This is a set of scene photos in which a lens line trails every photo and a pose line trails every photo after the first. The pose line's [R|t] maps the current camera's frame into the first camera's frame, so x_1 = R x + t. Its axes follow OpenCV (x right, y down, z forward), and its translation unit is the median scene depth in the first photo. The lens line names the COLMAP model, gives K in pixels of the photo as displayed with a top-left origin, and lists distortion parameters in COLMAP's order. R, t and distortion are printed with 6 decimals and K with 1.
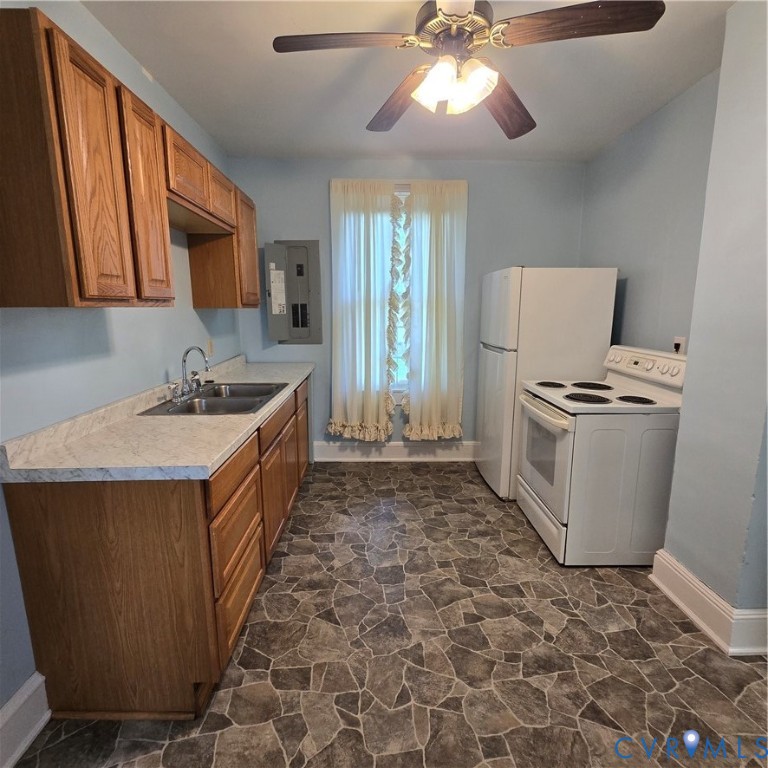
lens RADIAL K [[422.5, 0, 379.9], [0, 422.5, 384.5], [0, 0, 1]] dist [0.006352, -0.003453]
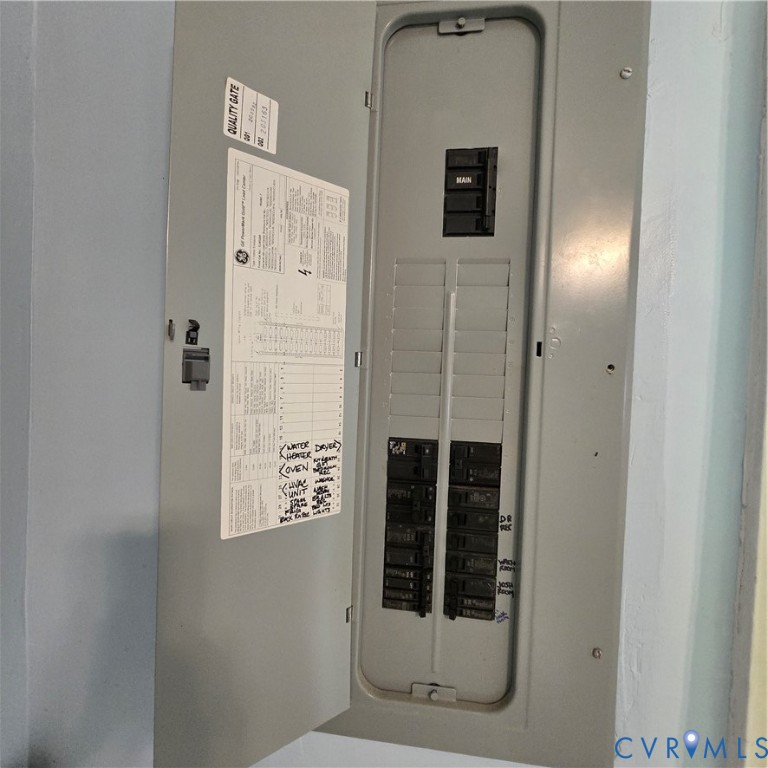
lens RADIAL K [[422.5, 0, 382.2], [0, 422.5, 384.3], [0, 0, 1]] dist [0.006352, -0.003453]
pose [[0.989107, 0.039883, -0.141696, -0.193264], [-0.062475, 0.985338, -0.158765, -0.187174], [0.133286, 0.165888, 0.977096, 0.869789]]
